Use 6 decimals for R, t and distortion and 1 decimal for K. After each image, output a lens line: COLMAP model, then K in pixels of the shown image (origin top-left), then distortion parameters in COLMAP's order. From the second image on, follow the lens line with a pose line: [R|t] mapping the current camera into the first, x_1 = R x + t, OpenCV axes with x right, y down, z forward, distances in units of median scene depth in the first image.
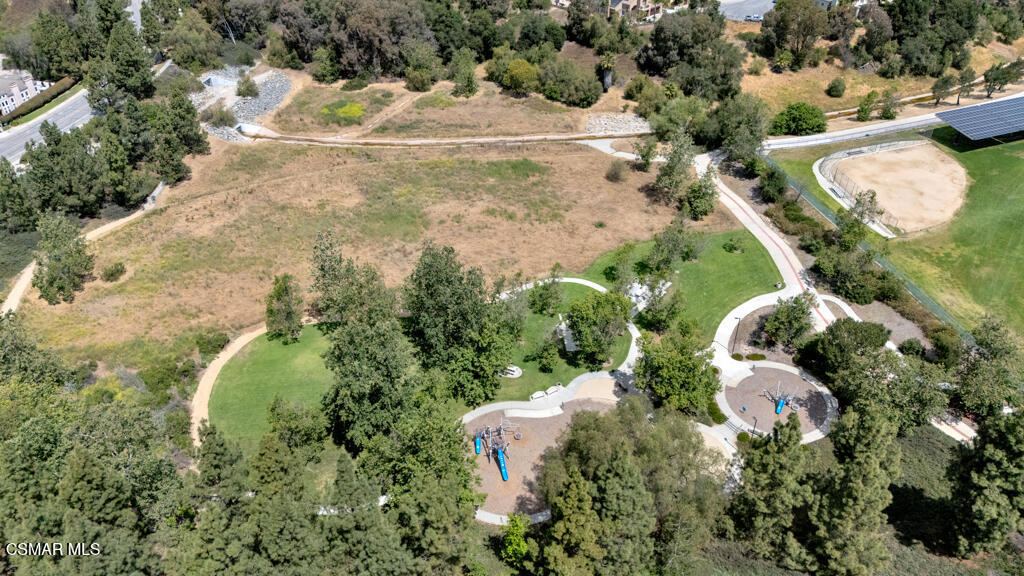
lens RADIAL K [[753.8, 0, 512.0], [0, 753.8, 288.0], [0, 0, 1]] dist [0.098830, -0.117907]
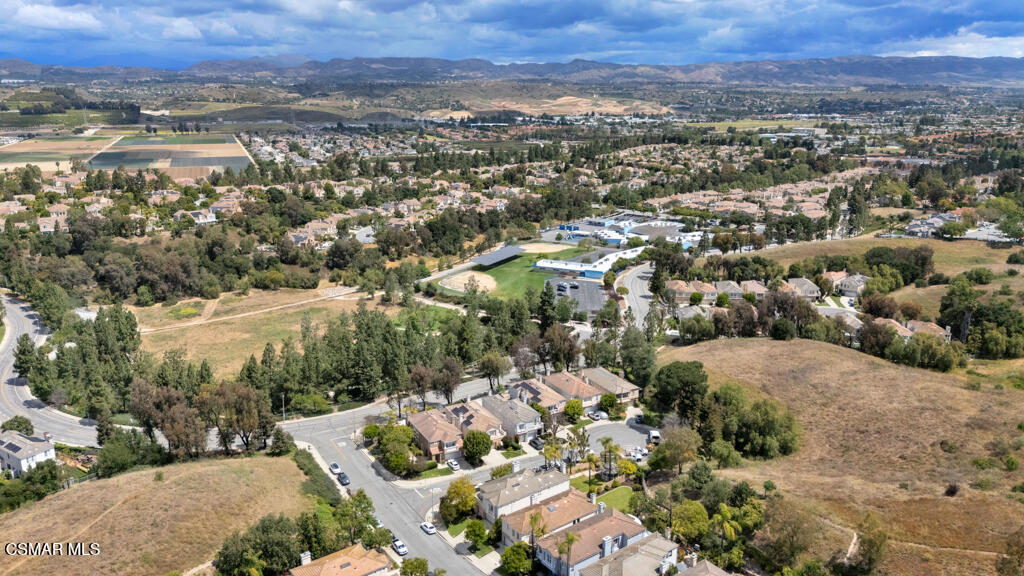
lens RADIAL K [[753.8, 0, 512.0], [0, 753.8, 288.0], [0, 0, 1]] dist [0.098830, -0.117907]
pose [[0.762356, -0.157537, 0.627691, -0.704190], [0.370754, 0.901291, -0.224091, 0.360596], [-0.530429, 0.403556, 0.745512, -0.656312]]
